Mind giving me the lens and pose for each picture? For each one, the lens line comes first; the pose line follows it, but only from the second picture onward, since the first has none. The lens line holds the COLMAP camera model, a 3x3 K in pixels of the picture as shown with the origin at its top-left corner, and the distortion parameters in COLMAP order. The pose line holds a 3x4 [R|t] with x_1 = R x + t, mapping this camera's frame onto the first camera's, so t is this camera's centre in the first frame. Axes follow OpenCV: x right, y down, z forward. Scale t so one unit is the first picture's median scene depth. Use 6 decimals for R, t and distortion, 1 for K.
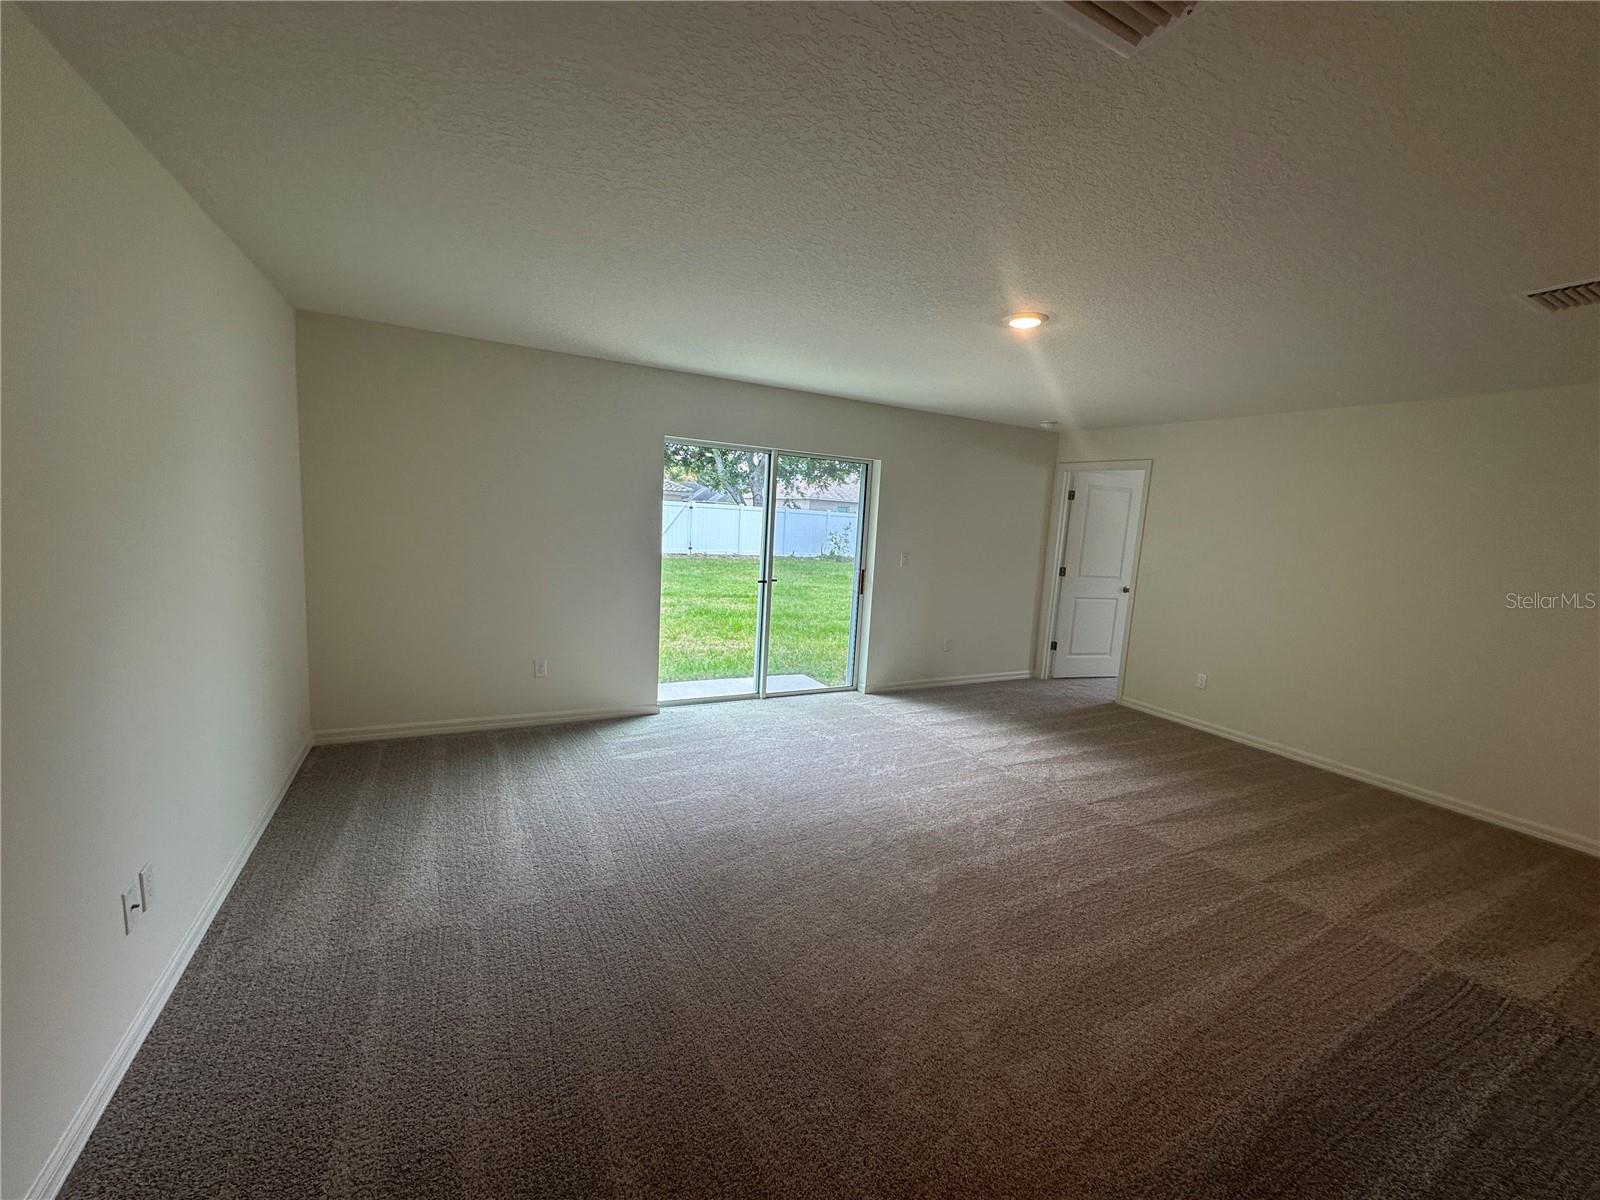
lens RADIAL K [[643.2, 0, 798.6], [0, 643.2, 602.0], [0, 0, 1]] dist [0.002459, 0.000882]
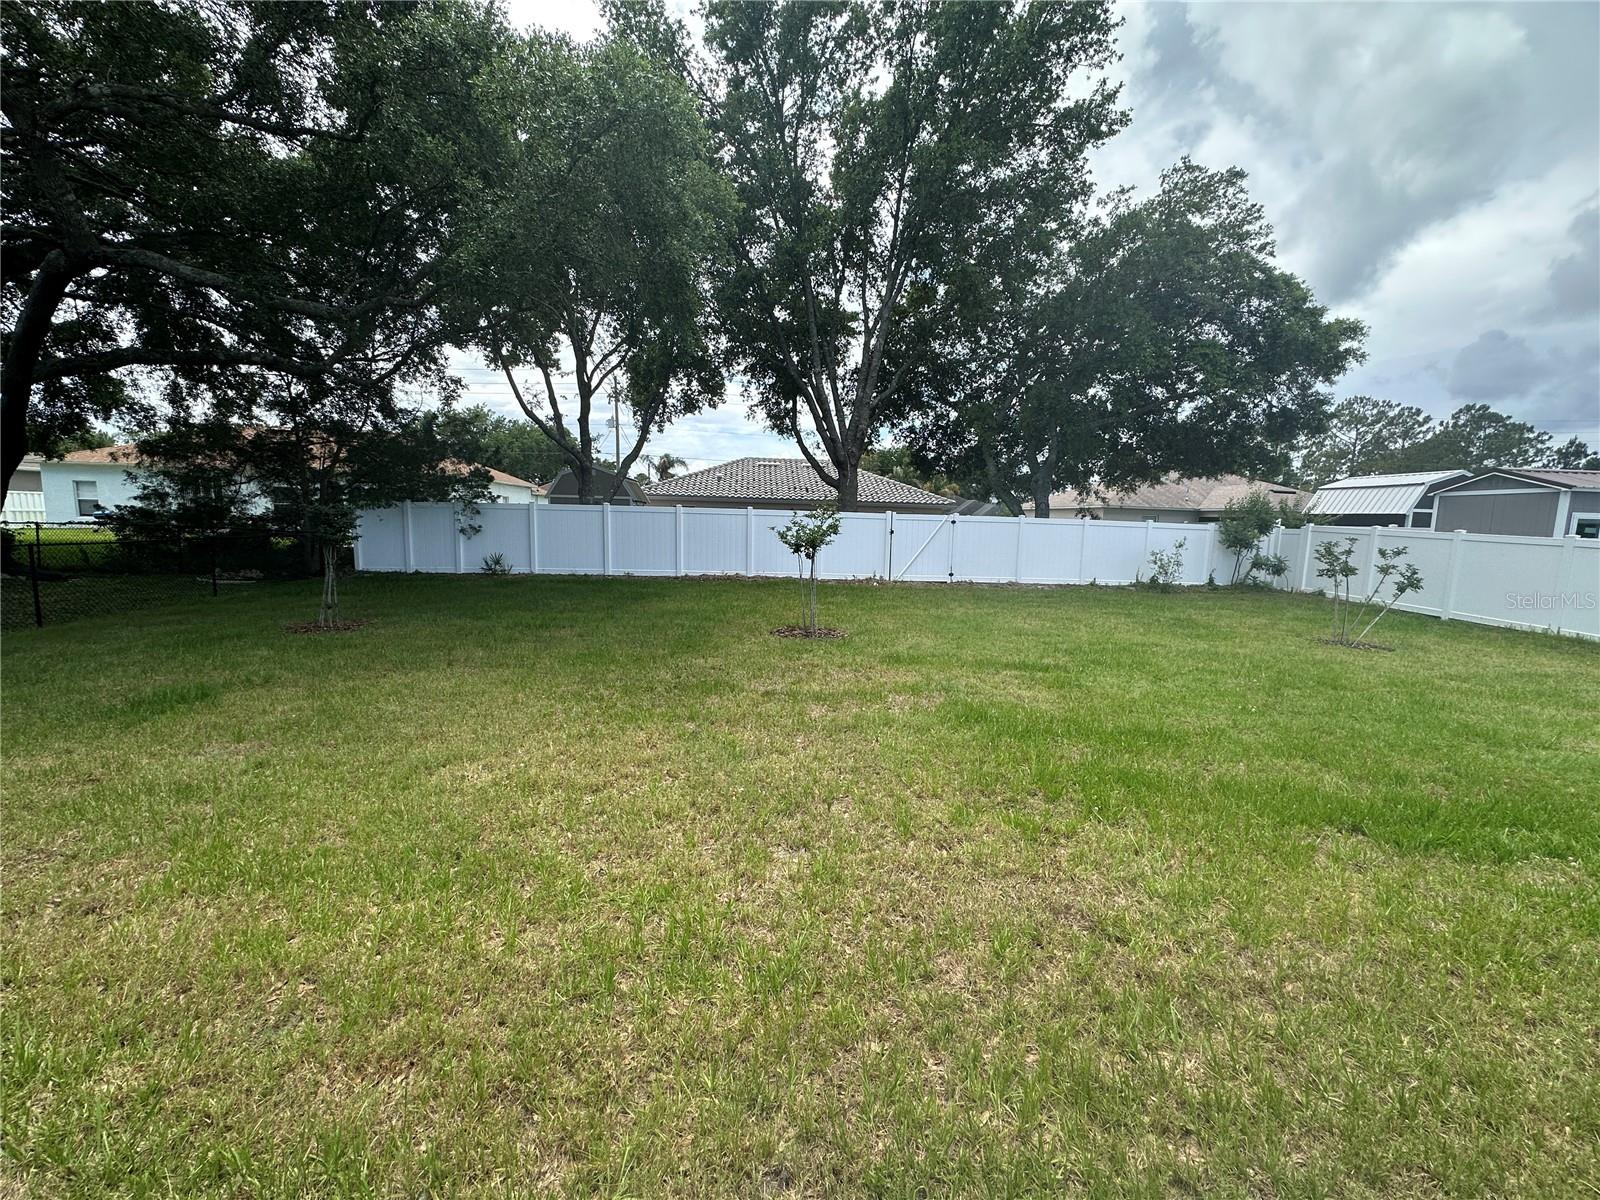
lens RADIAL K [[643.2, 0, 798.5], [0, 643.2, 601.0], [0, 0, 1]] dist [0.002459, 0.000882]
pose [[0.921056, 0.023230, -0.388737, -0.032756], [-0.032734, 0.999305, -0.017843, -0.027730], [0.388052, 0.029159, 0.921176, 0.195473]]
